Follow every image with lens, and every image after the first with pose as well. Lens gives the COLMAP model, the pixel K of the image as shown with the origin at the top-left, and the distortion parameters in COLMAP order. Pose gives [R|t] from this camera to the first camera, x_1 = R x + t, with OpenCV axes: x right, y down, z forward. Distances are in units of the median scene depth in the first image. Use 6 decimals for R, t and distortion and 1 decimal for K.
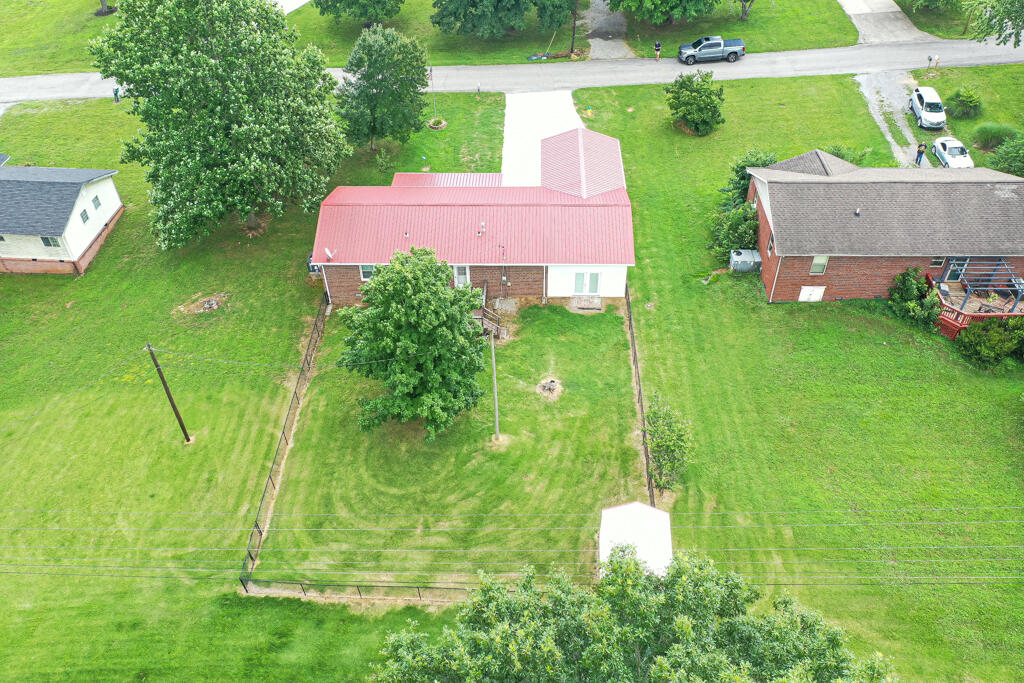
lens RADIAL K [[807.3, 0, 512.0], [0, 807.3, 341.5], [0, 0, 1]] dist [0.011087, 0.006579]
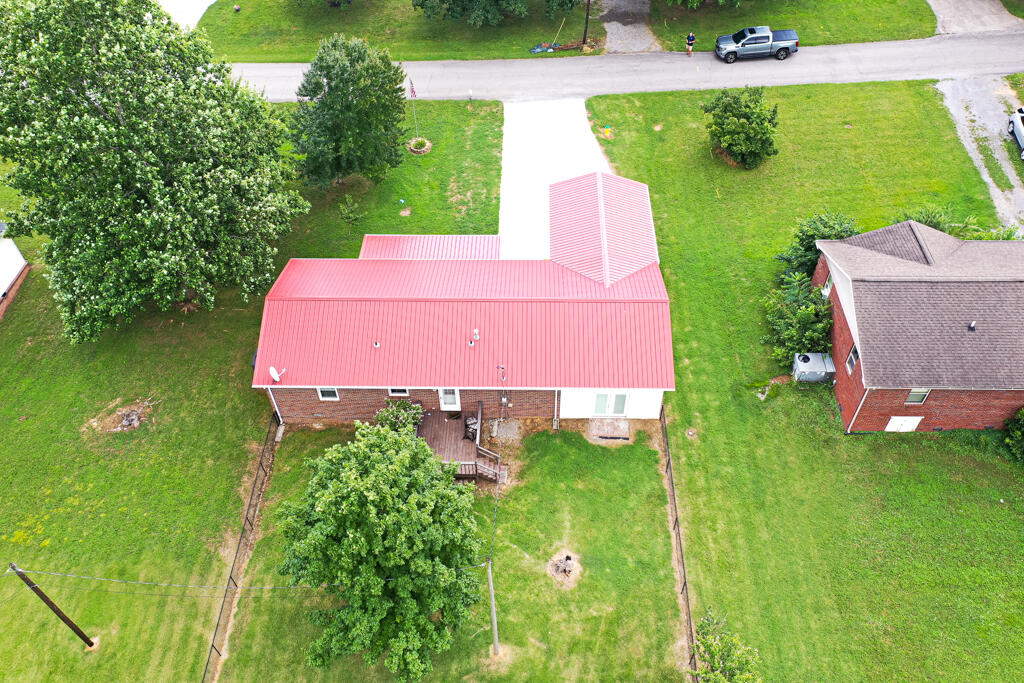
lens RADIAL K [[807.3, 0, 512.0], [0, 807.3, 341.5], [0, 0, 1]] dist [0.011087, 0.006579]
pose [[0.999987, -0.003626, 0.003690, -0.004628], [0.003240, 0.995017, 0.099655, -0.204644], [-0.004033, -0.099641, 0.995015, 0.229628]]
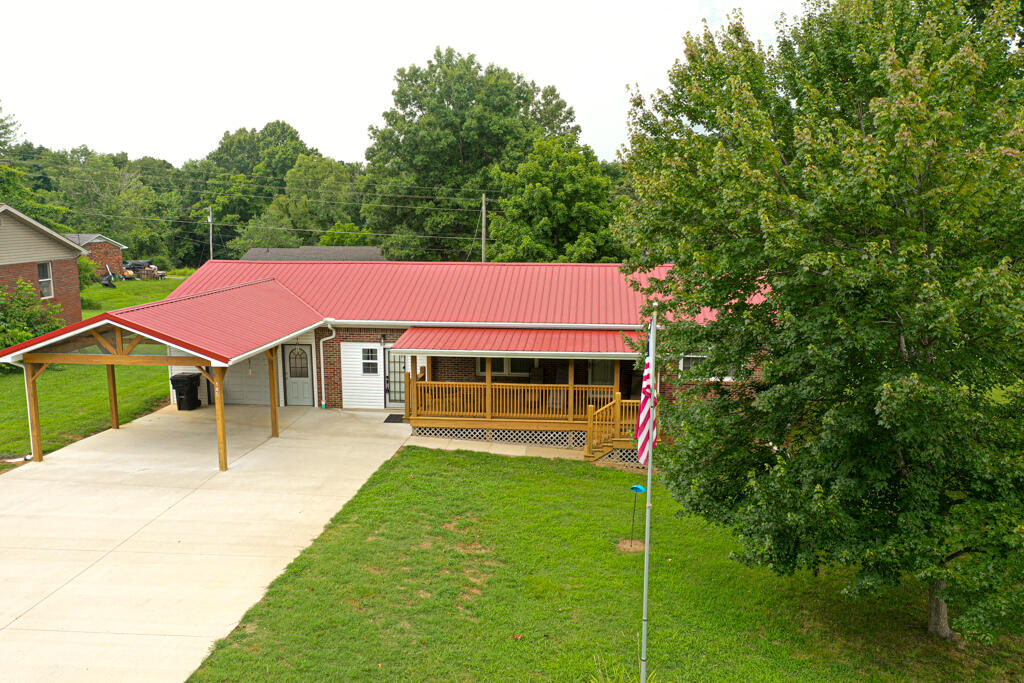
lens RADIAL K [[807.3, 0, 512.0], [0, 807.3, 341.5], [0, 0, 1]] dist [0.011087, 0.006579]
pose [[-0.997463, 0.001057, 0.071173, -0.107036], [0.056556, 0.618917, 0.783417, -0.565265], [-0.043222, 0.785455, -0.617407, 1.370493]]
